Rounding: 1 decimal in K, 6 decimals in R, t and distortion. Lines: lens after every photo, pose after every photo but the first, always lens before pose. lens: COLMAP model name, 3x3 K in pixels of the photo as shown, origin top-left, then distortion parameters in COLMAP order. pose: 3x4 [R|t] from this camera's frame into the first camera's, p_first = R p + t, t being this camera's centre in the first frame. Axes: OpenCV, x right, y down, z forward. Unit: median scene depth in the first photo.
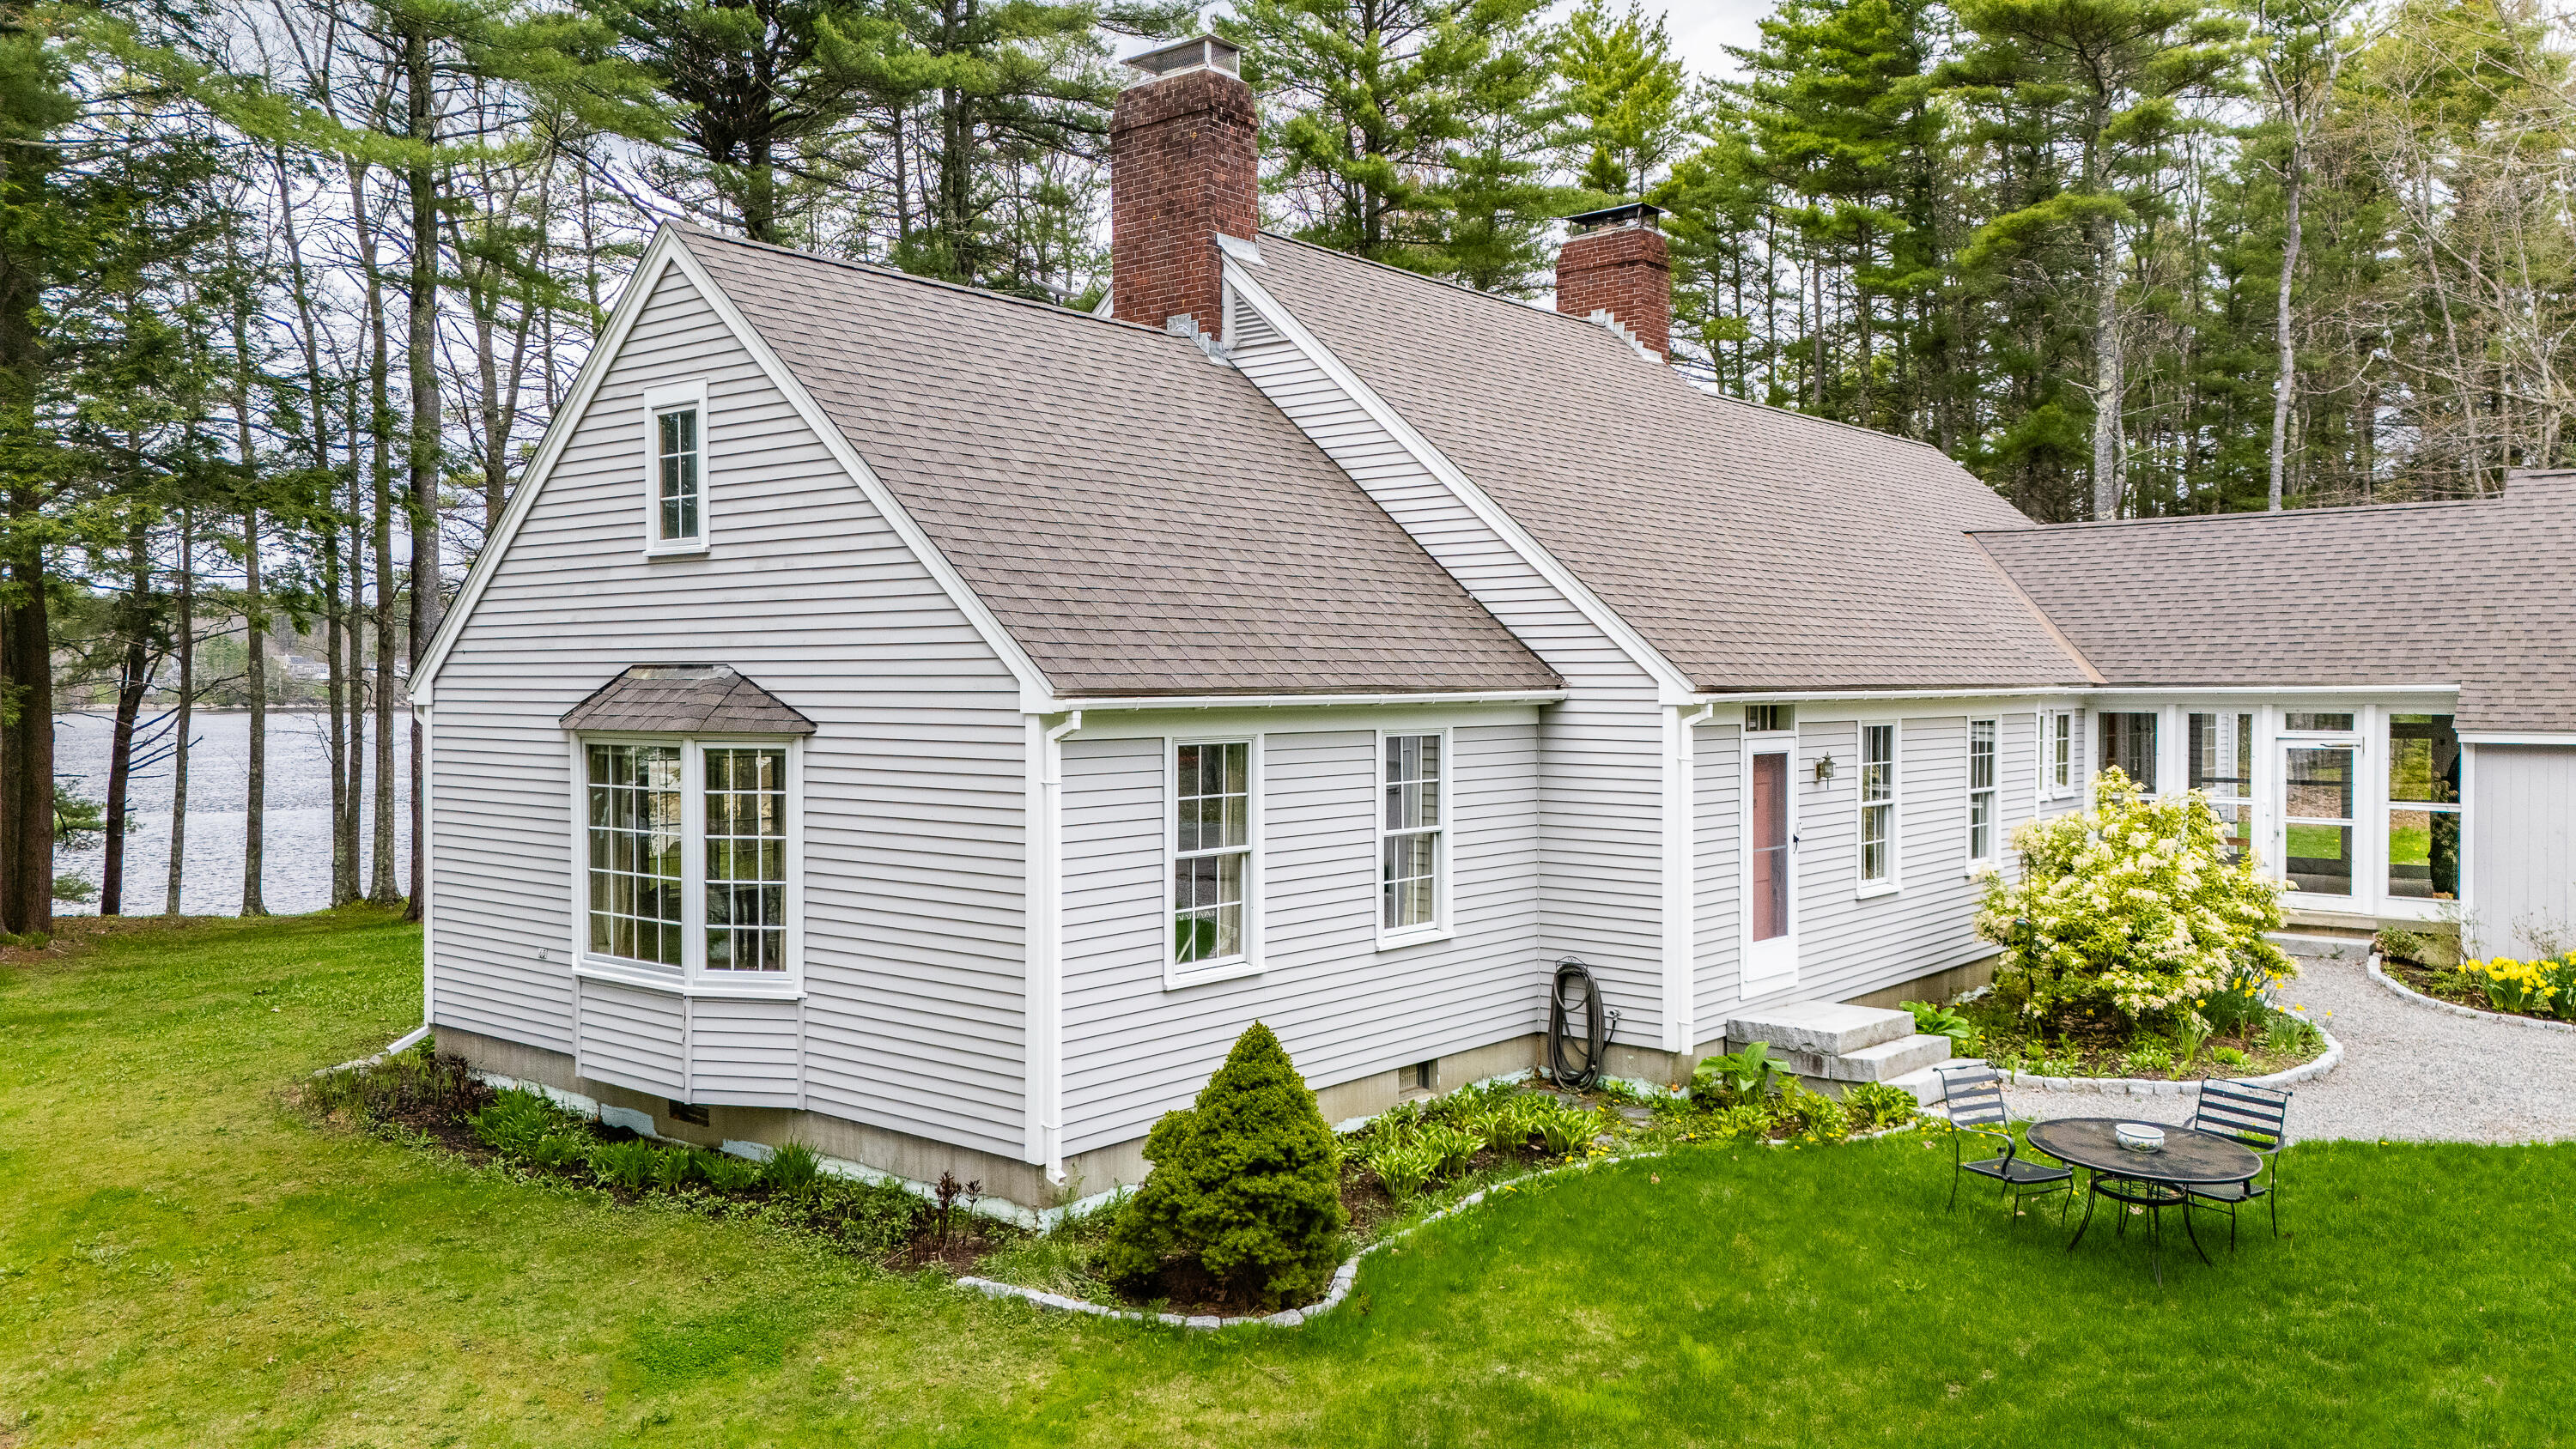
lens RADIAL K [[1885.9, 0, 1288.0], [0, 1885.9, 724.5], [0, 0, 1]] dist [0.123216, -0.168826]
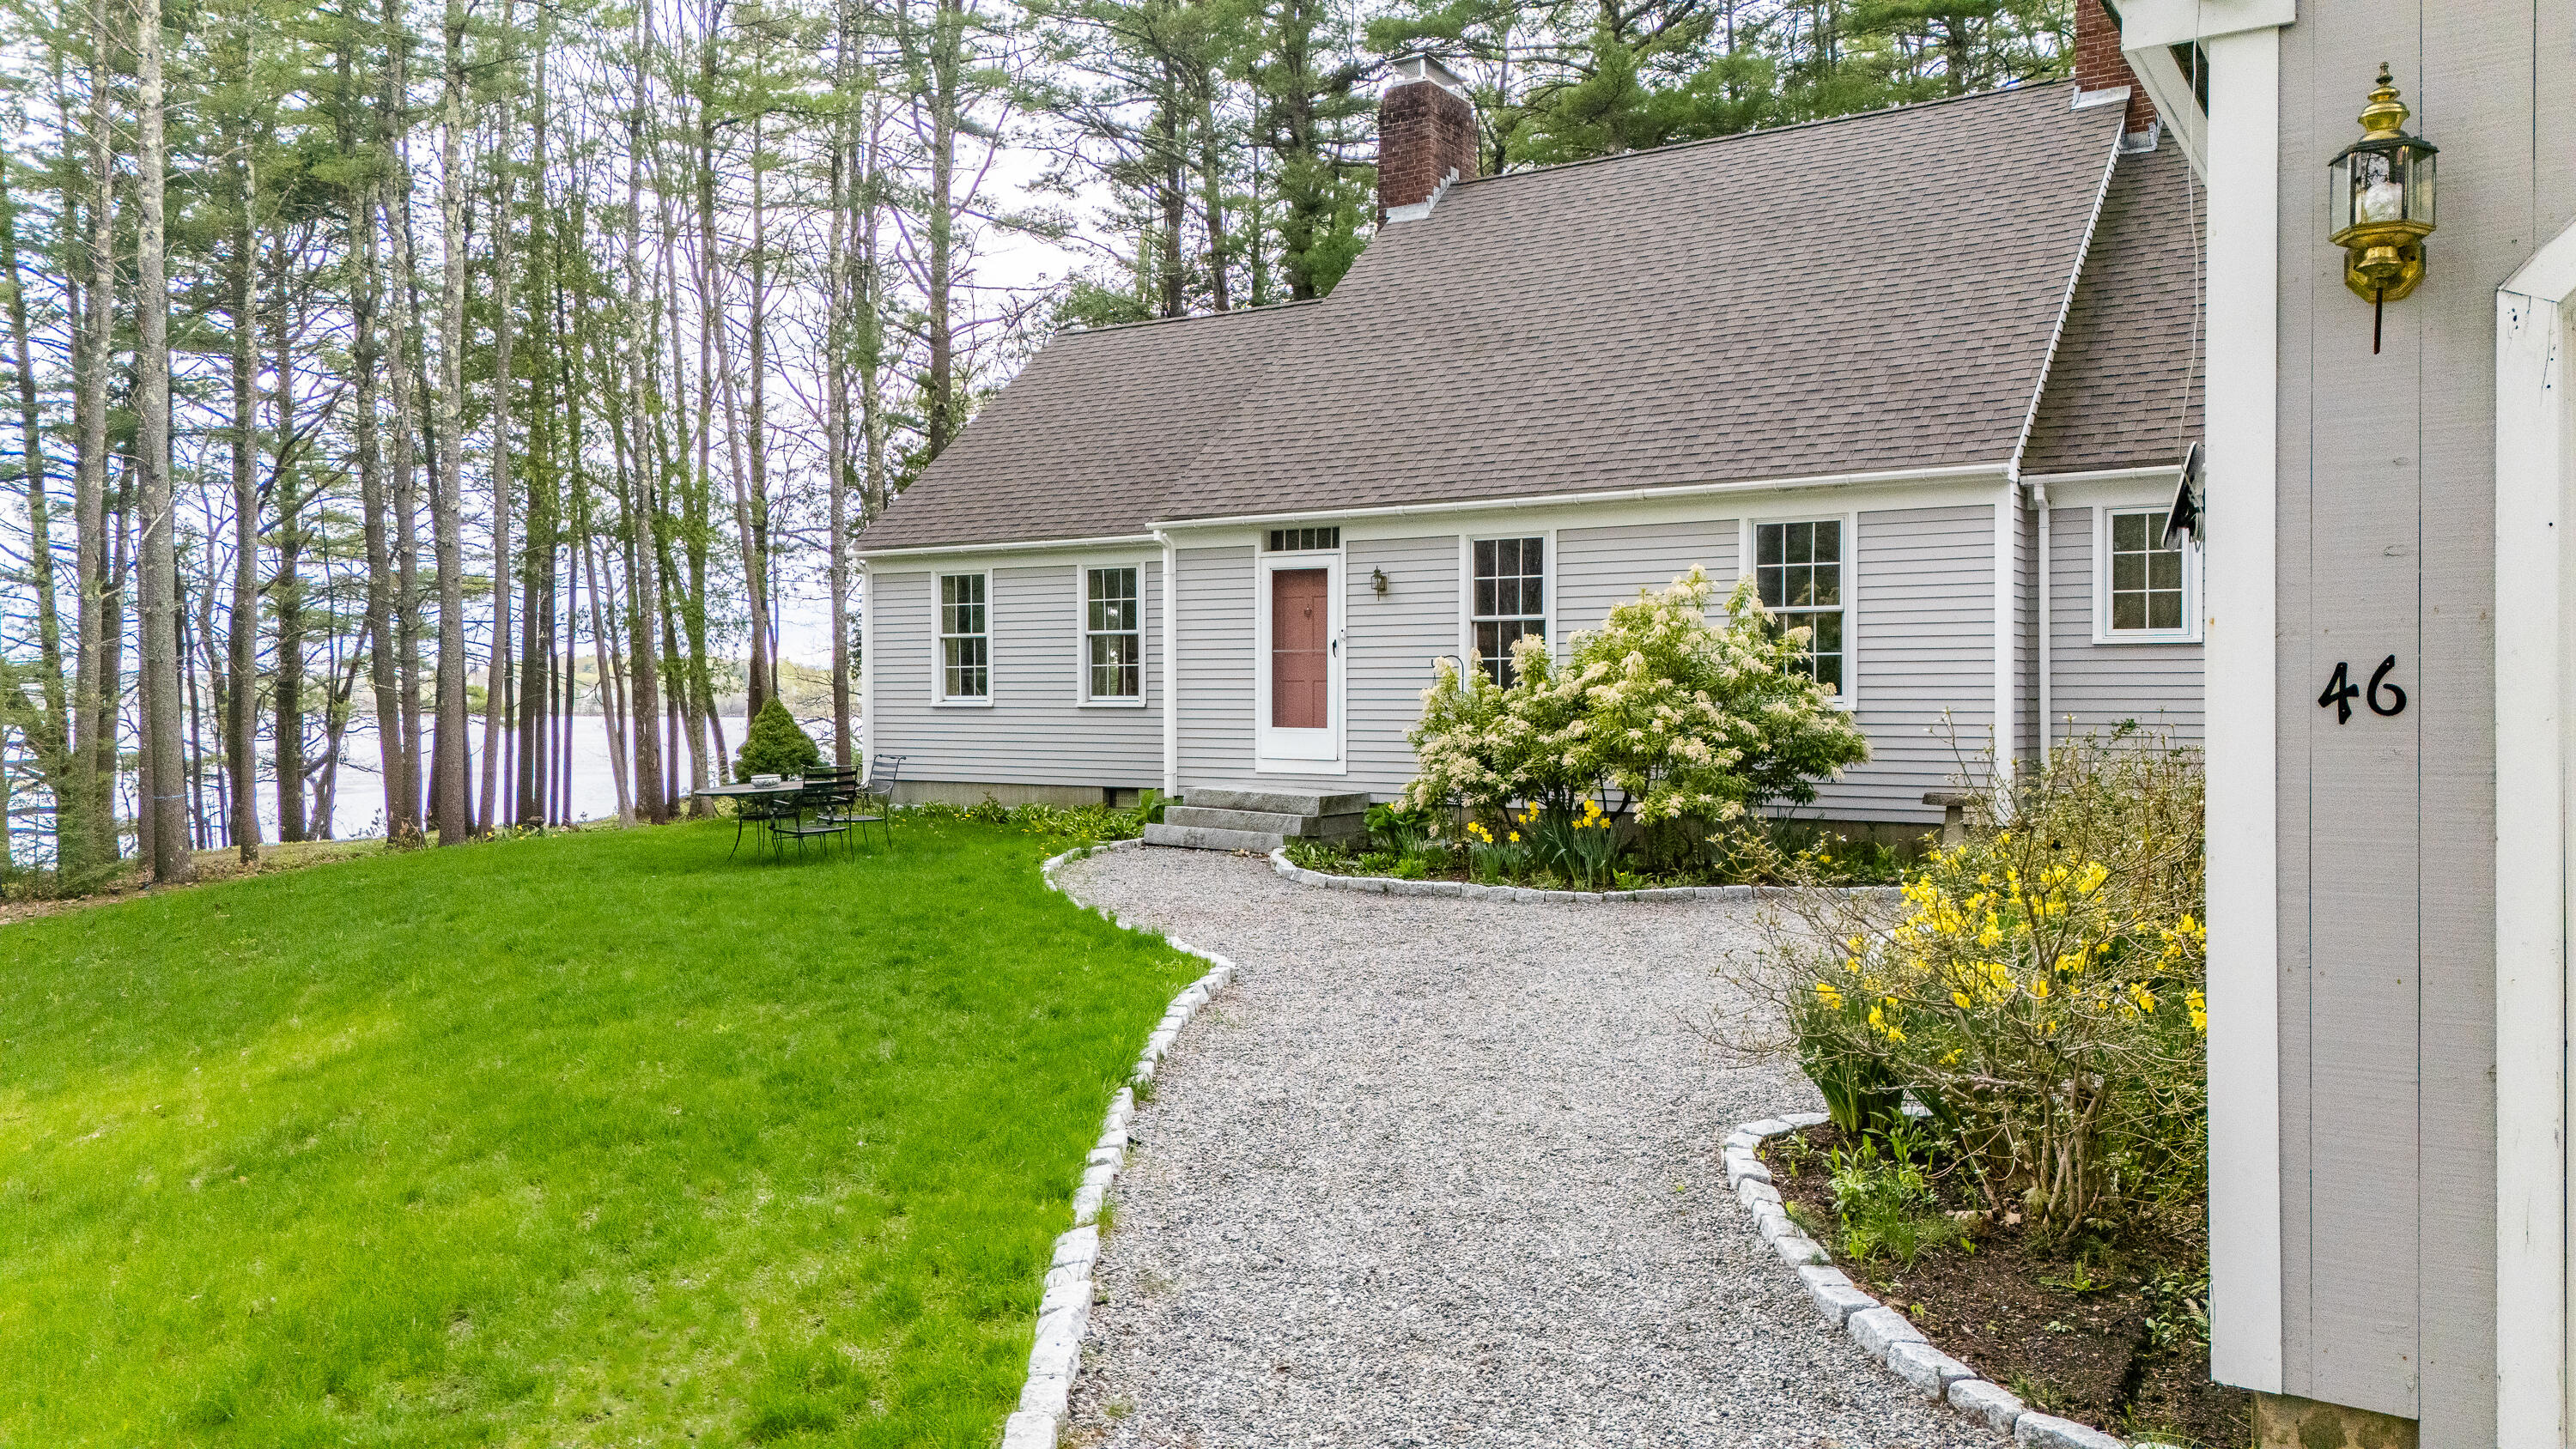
lens RADIAL K [[1892.3, 0, 1288.1], [0, 1892.3, 719.5], [0, 0, 1]] dist [0.102116, -0.100709]
pose [[0.125136, 0.001717, -0.992138, 1.354997], [-0.036927, 0.999314, -0.002928, 0.107479], [0.991452, 0.037004, 0.125113, 0.816190]]
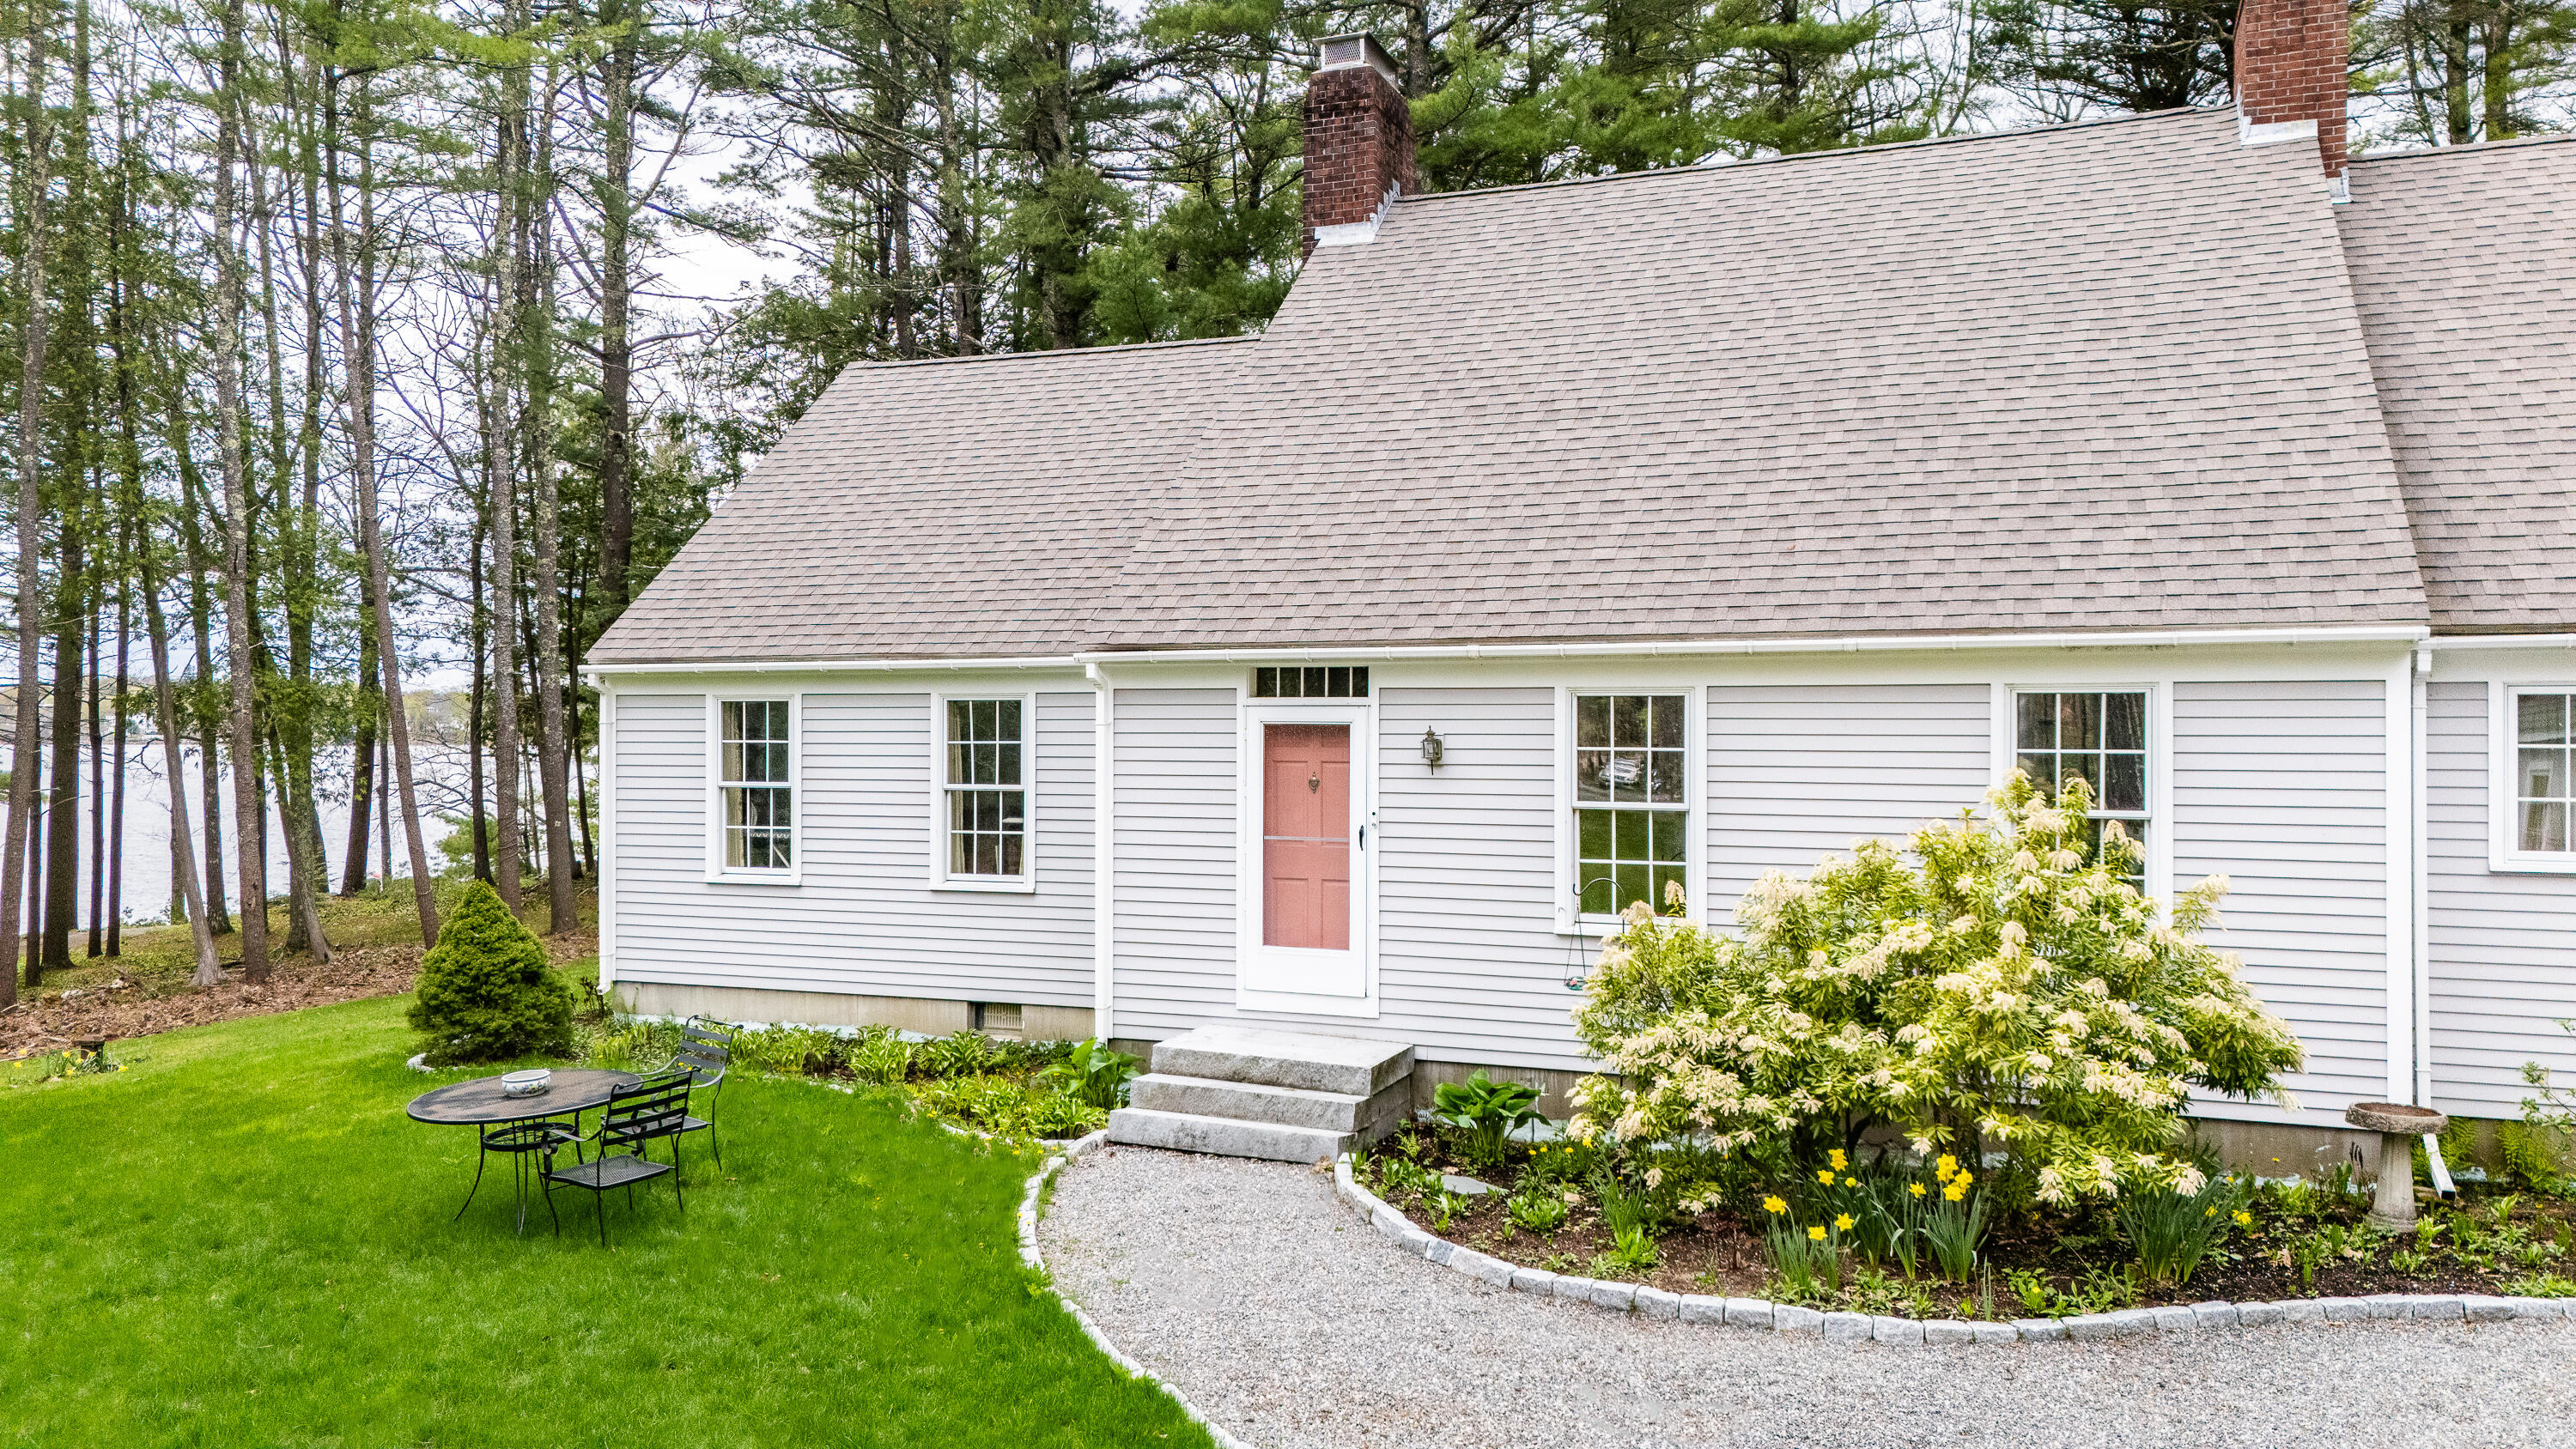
lens RADIAL K [[1911.7, 0, 1288.0], [0, 1911.7, 724.5], [0, 0, 1]] dist [0.051714, -0.002055]
pose [[0.312100, -0.008883, -0.950008, 1.004194], [-0.032530, 0.999270, -0.020030, 0.031166], [0.949492, 0.037155, 0.311583, 0.702785]]
